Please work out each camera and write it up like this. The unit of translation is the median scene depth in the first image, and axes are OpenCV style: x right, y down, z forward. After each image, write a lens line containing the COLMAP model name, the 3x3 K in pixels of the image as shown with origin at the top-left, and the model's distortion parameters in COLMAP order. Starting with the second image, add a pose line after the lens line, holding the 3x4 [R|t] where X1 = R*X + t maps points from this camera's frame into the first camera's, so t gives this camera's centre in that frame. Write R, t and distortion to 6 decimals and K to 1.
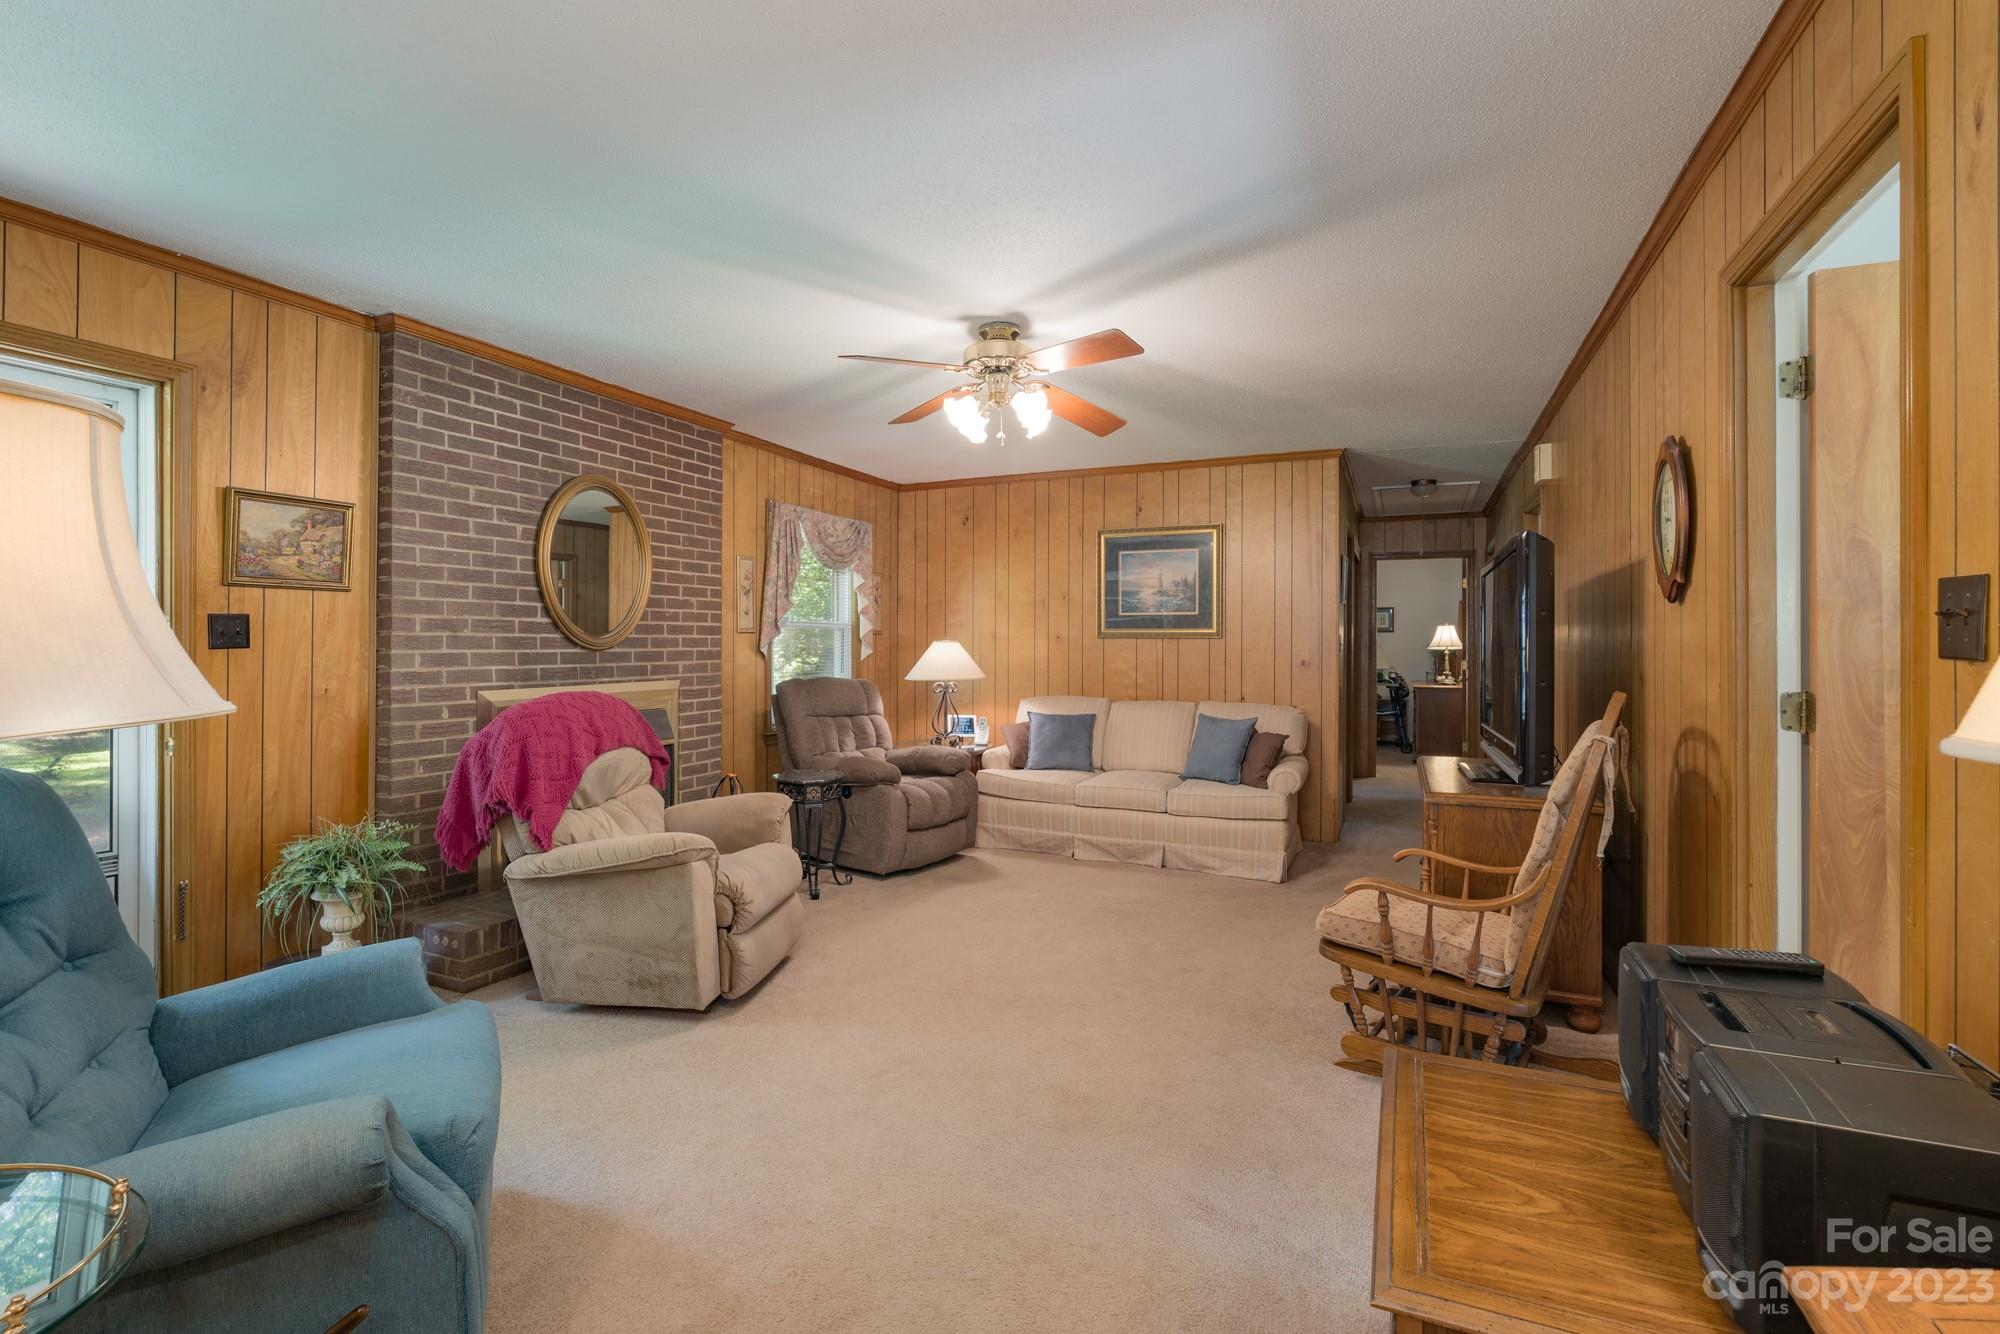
lens RADIAL K [[917.4, 0, 996.3], [0, 917.4, 653.1], [0, 0, 1]] dist [-0.000215, -0.000435]
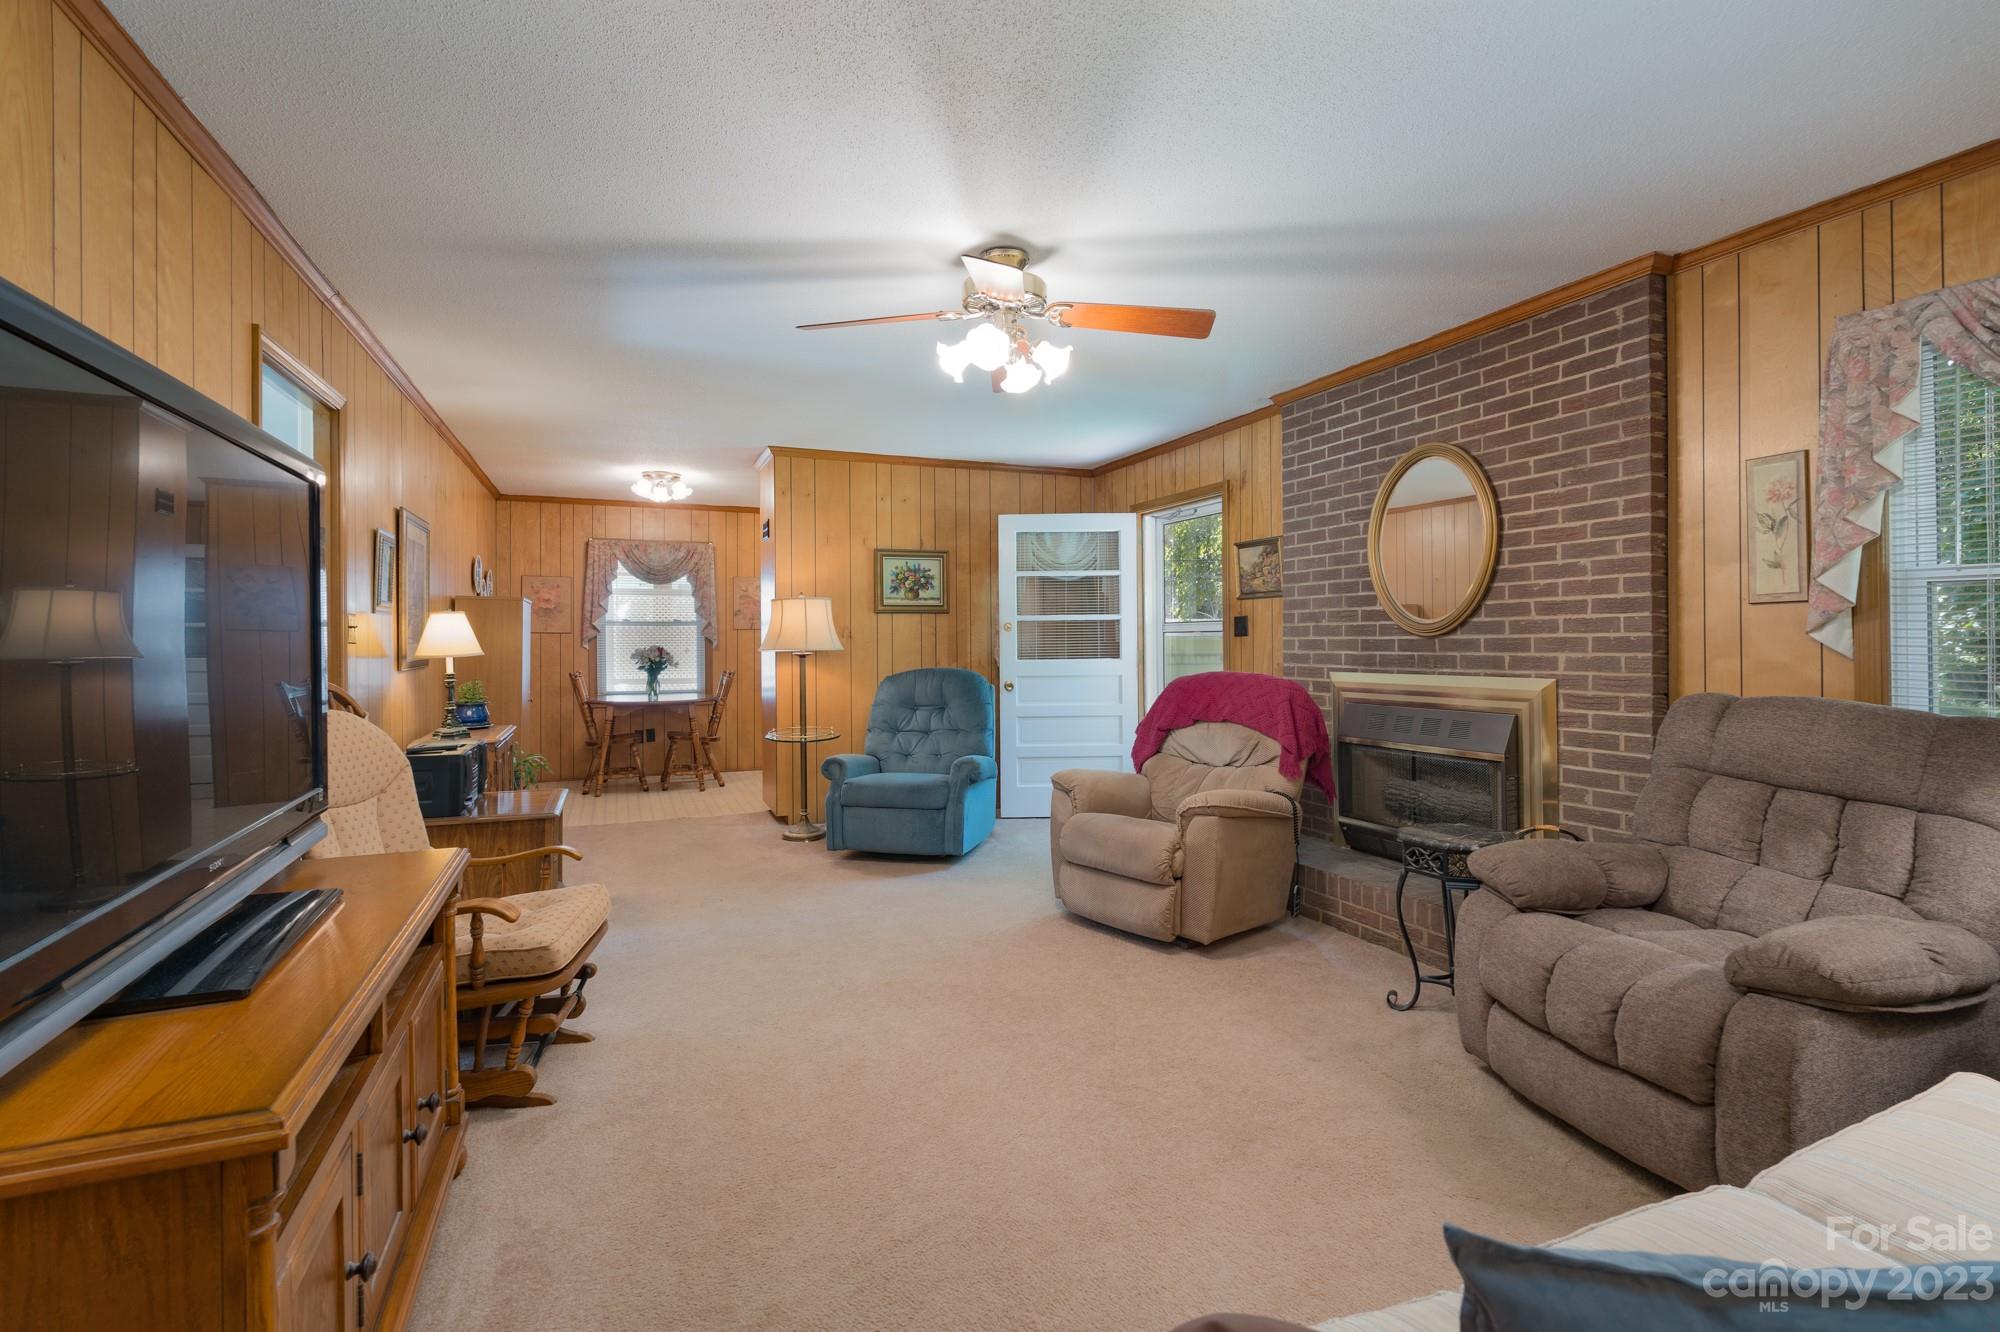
lens RADIAL K [[917.4, 0, 992.5], [0, 917.4, 645.9], [0, 0, 1]] dist [-0.000215, -0.000435]
pose [[-0.694052, 0.010063, -0.719855, 0.510114], [0.001889, 0.999924, 0.012157, -0.006120], [0.719923, 0.007078, -0.694018, 1.299560]]
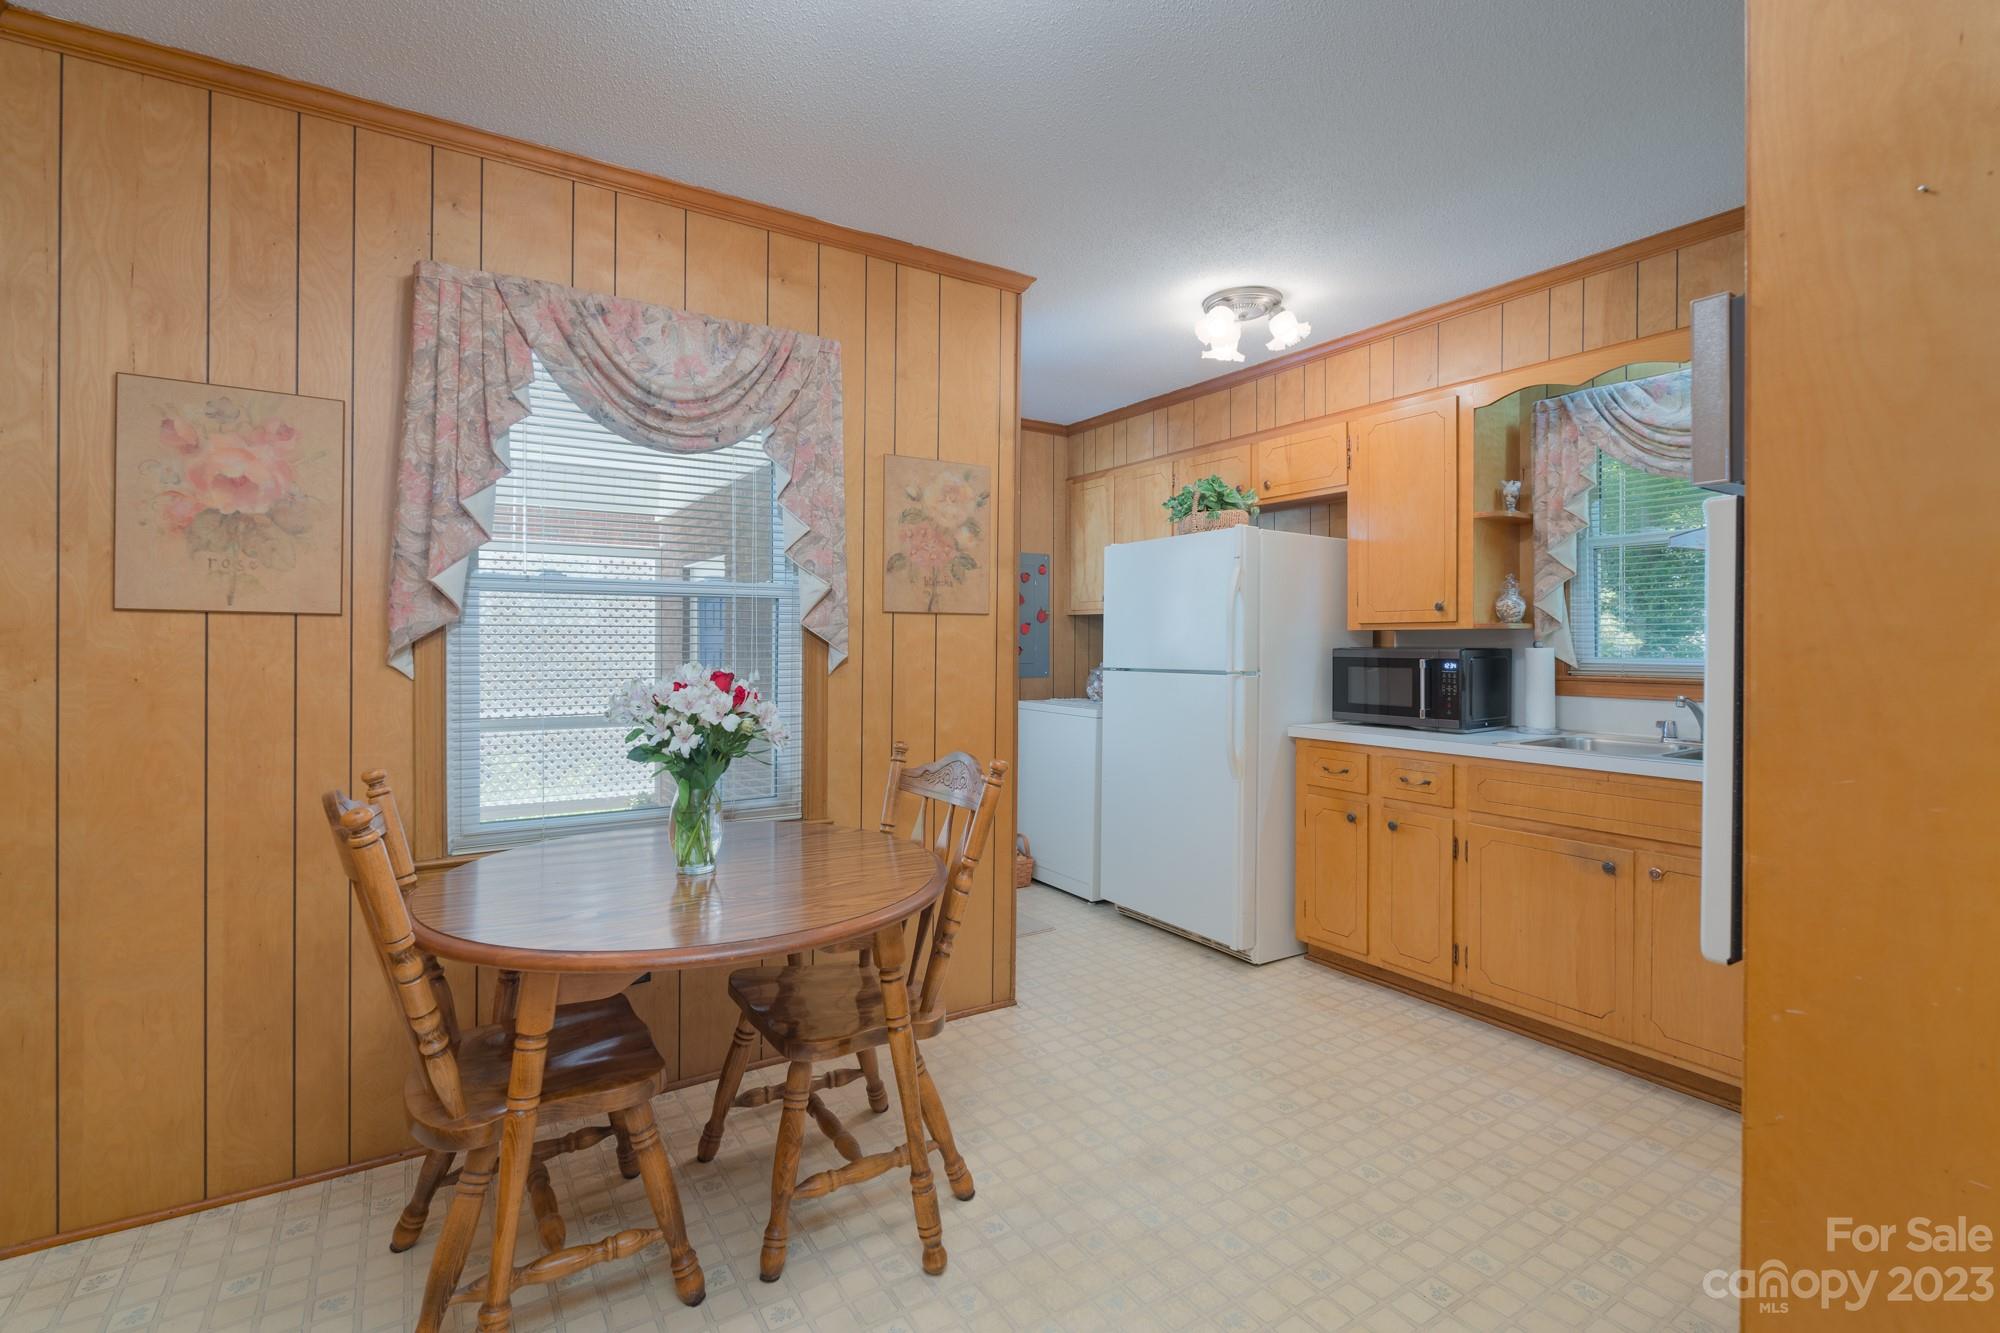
lens RADIAL K [[917.4, 0, 999.7], [0, 917.4, 645.3], [0, 0, 1]] dist [-0.000215, -0.000435]
pose [[-0.547440, 0.004349, -0.836834, 0.398884], [-0.008901, 0.999900, 0.011020, -0.005496], [0.836797, 0.013482, -0.547347, 1.017119]]
